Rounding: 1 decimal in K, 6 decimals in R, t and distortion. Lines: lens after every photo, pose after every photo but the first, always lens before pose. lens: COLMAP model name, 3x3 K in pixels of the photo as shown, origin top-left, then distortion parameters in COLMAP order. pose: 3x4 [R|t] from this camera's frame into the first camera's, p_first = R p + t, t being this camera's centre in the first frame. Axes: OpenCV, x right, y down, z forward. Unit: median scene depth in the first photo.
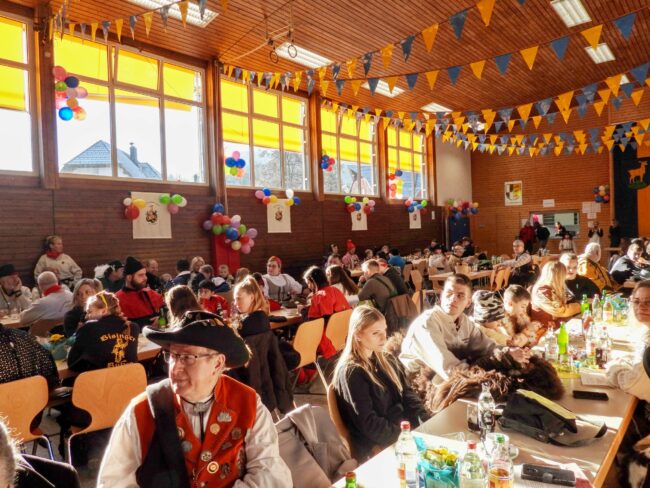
lens RADIAL K [[466.0, 0, 321.9], [0, 466.0, 243.2], [0, 0, 1]] dist [-0.030548, 0.017862]
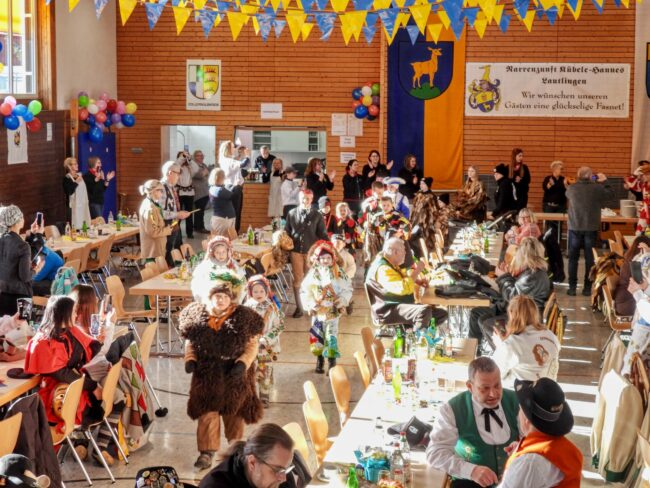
lens RADIAL K [[1294.4, 0, 326.1], [0, 1294.4, 242.0], [0, 0, 1]] dist [0.017059, 0.000000]
pose [[0.849705, -0.016531, 0.526999, -0.218204], [-0.029041, 0.996524, 0.078082, -0.065197], [-0.526458, -0.081651, 0.846272, -0.240683]]
